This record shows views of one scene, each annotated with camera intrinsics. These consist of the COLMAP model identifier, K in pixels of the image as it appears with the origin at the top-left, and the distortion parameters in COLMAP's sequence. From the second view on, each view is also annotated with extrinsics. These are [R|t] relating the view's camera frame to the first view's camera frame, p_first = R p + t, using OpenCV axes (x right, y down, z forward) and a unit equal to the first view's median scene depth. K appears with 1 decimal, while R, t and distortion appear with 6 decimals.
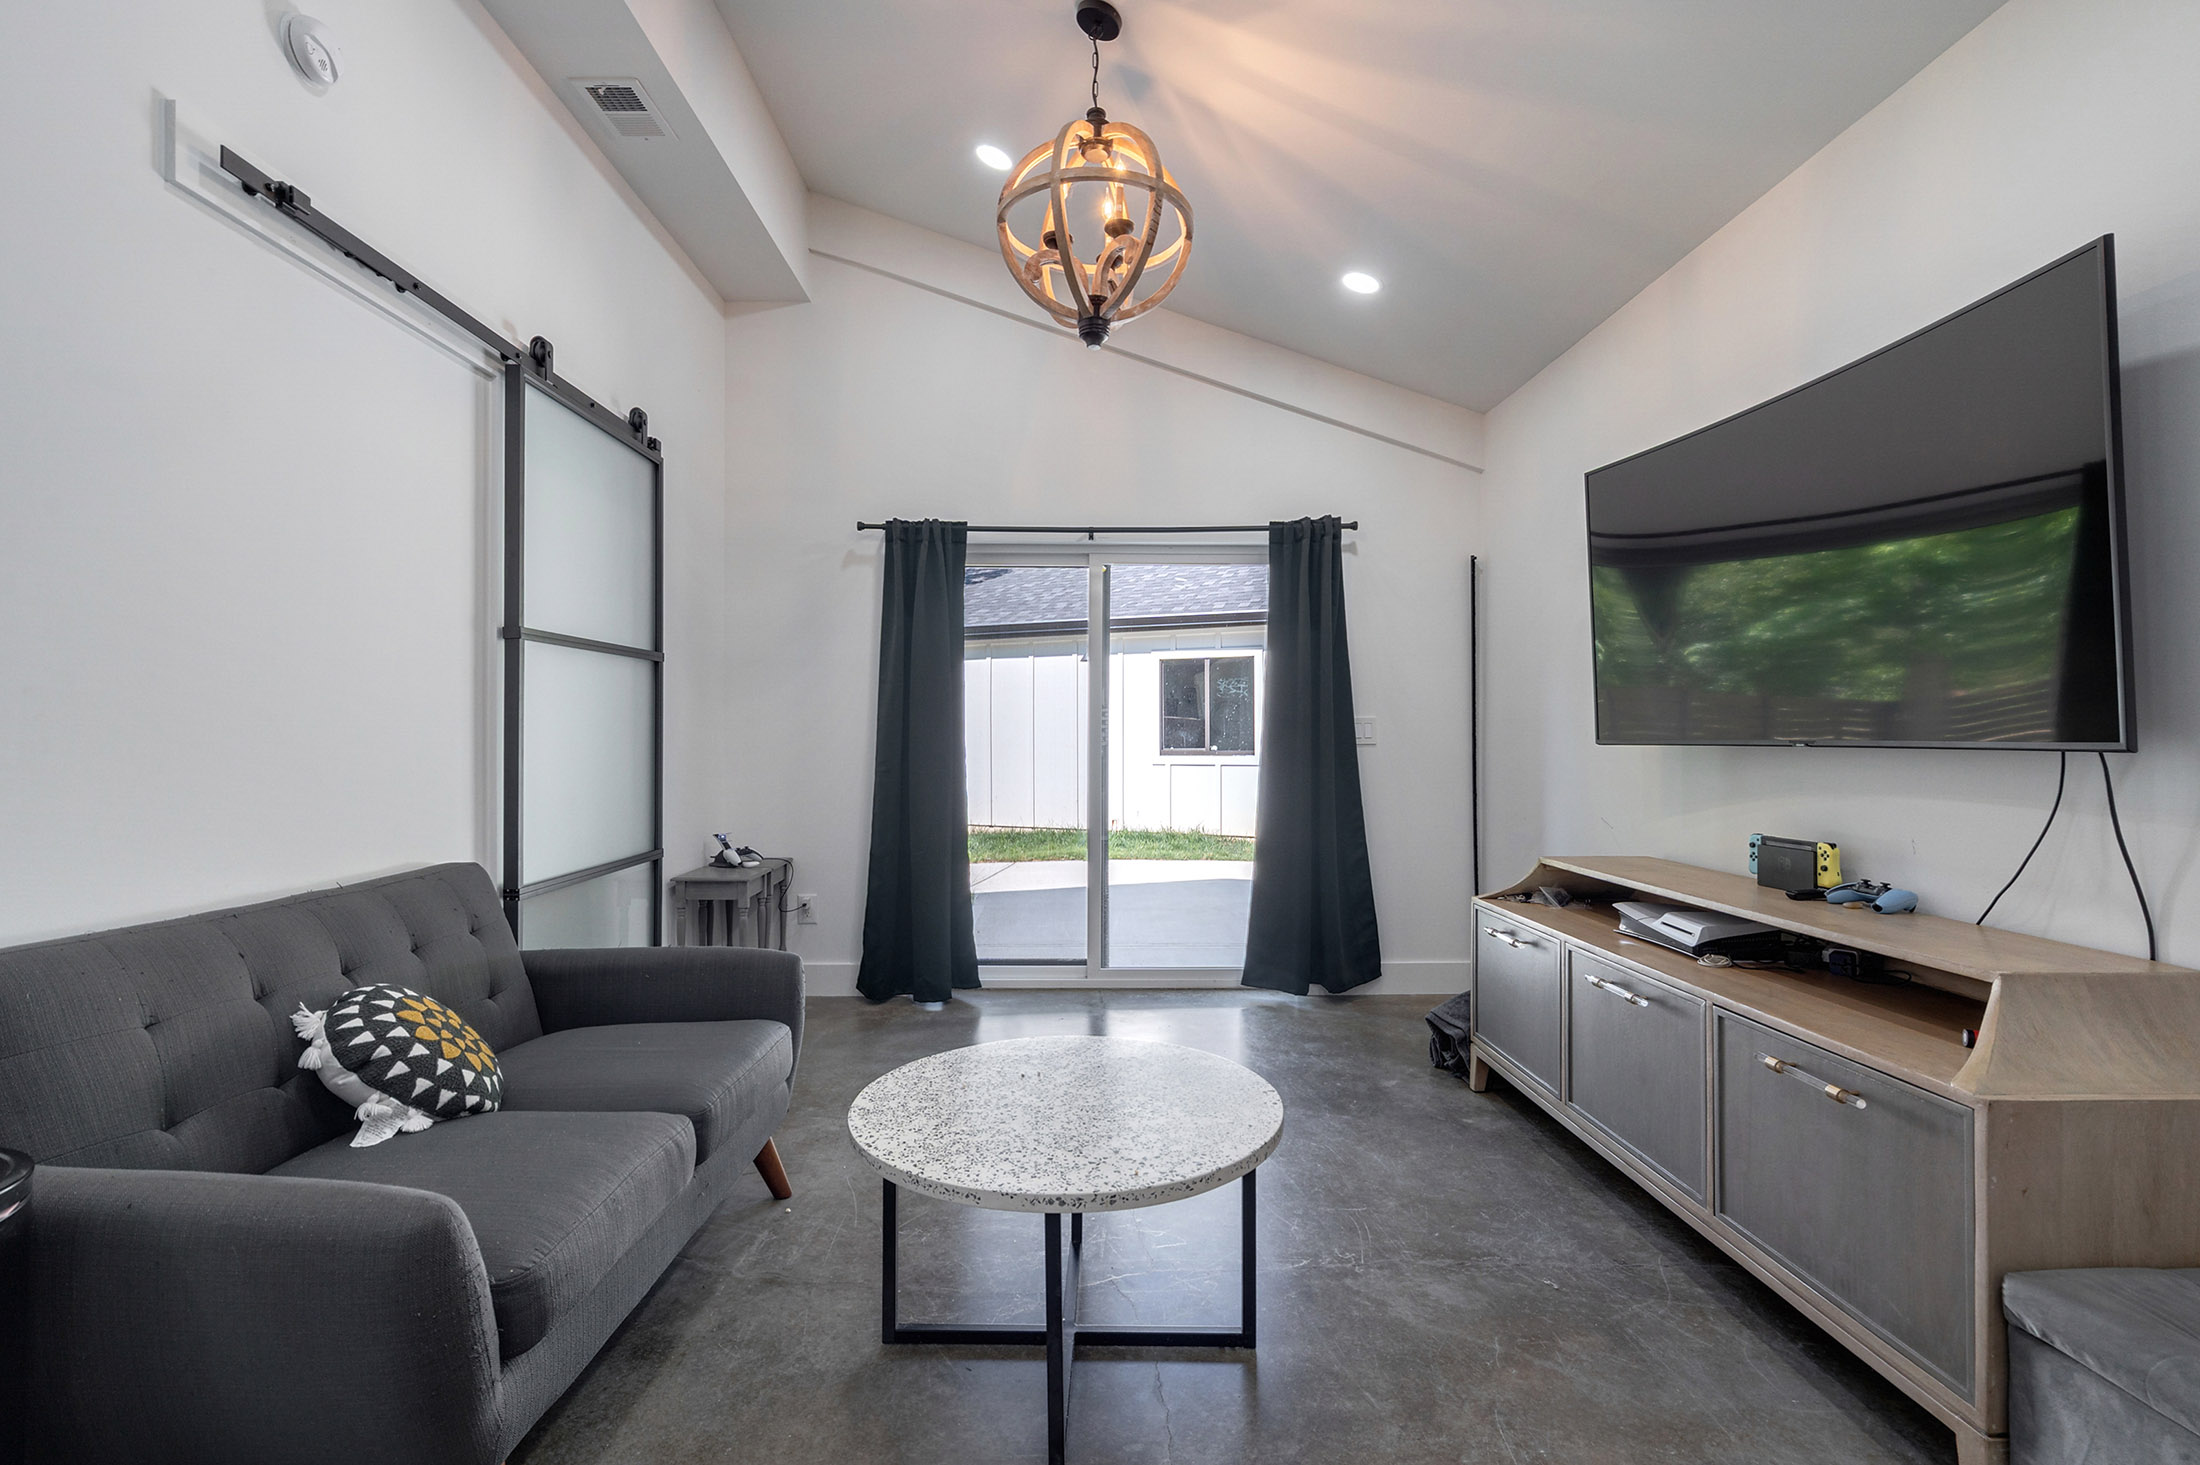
lens RADIAL K [[990.8, 0, 1126.3], [0, 990.8, 729.4], [0, 0, 1]] dist [-0.010064, 0.003918]
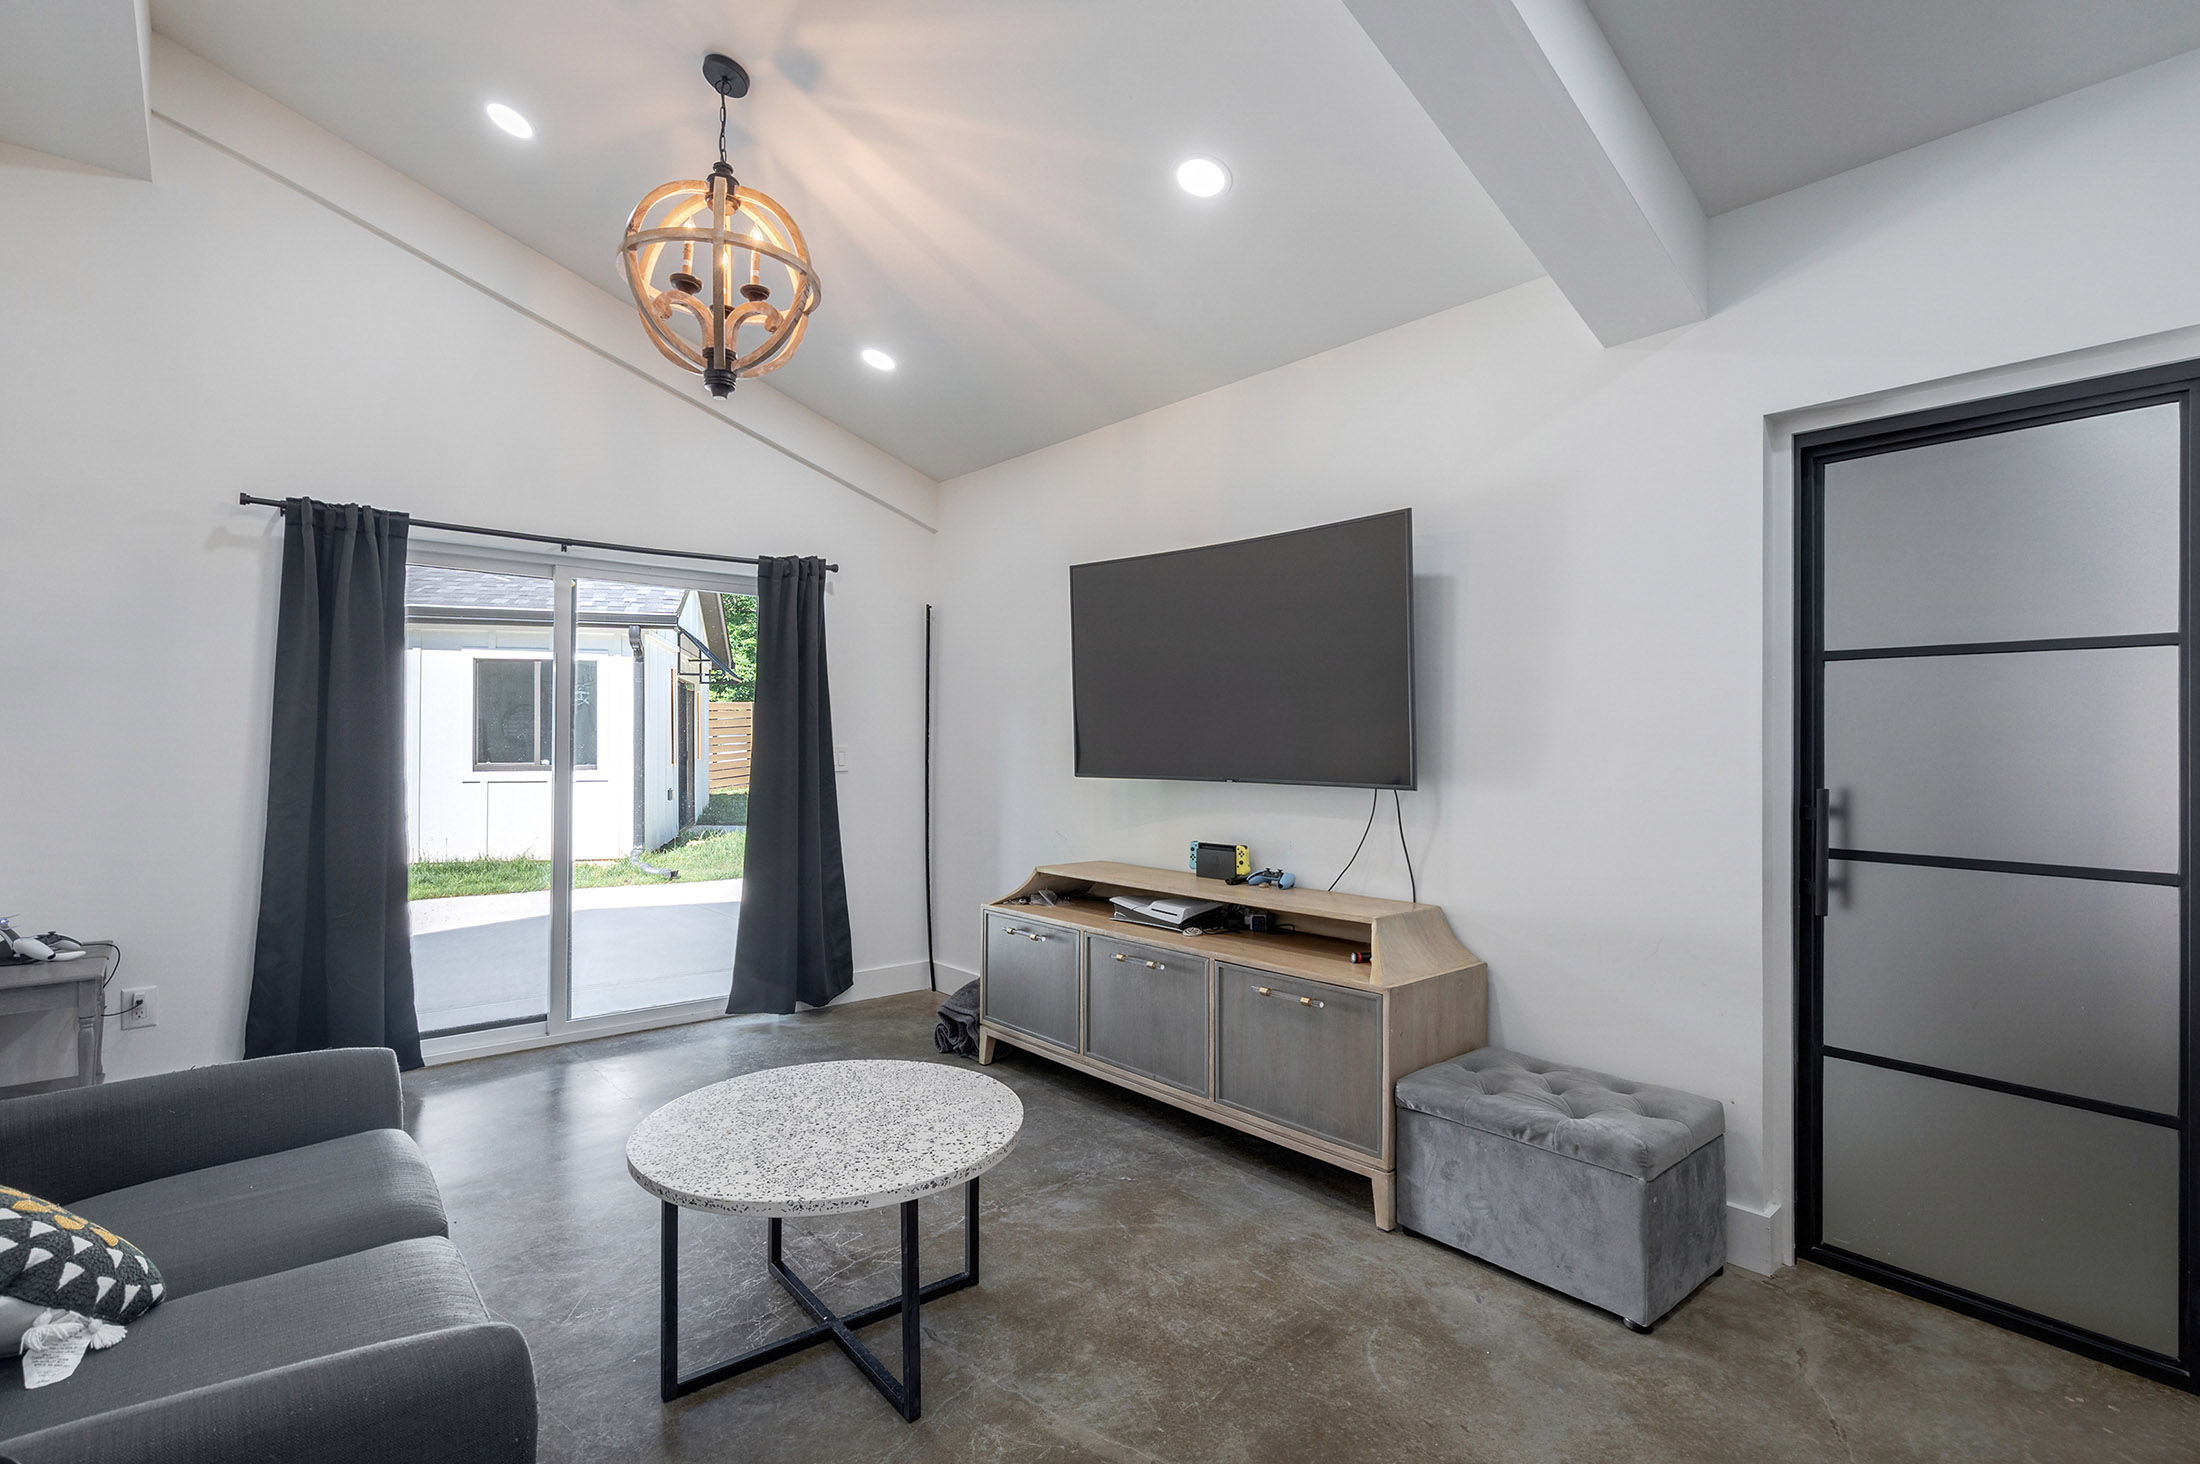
lens RADIAL K [[990.8, 0, 1130.4], [0, 990.8, 732.9], [0, 0, 1]] dist [-0.010064, 0.003918]
pose [[0.769660, 0.012846, 0.638325, -0.357720], [-0.011876, 0.999913, -0.005803, -0.042291], [-0.638343, -0.003114, 0.769745, -0.053391]]
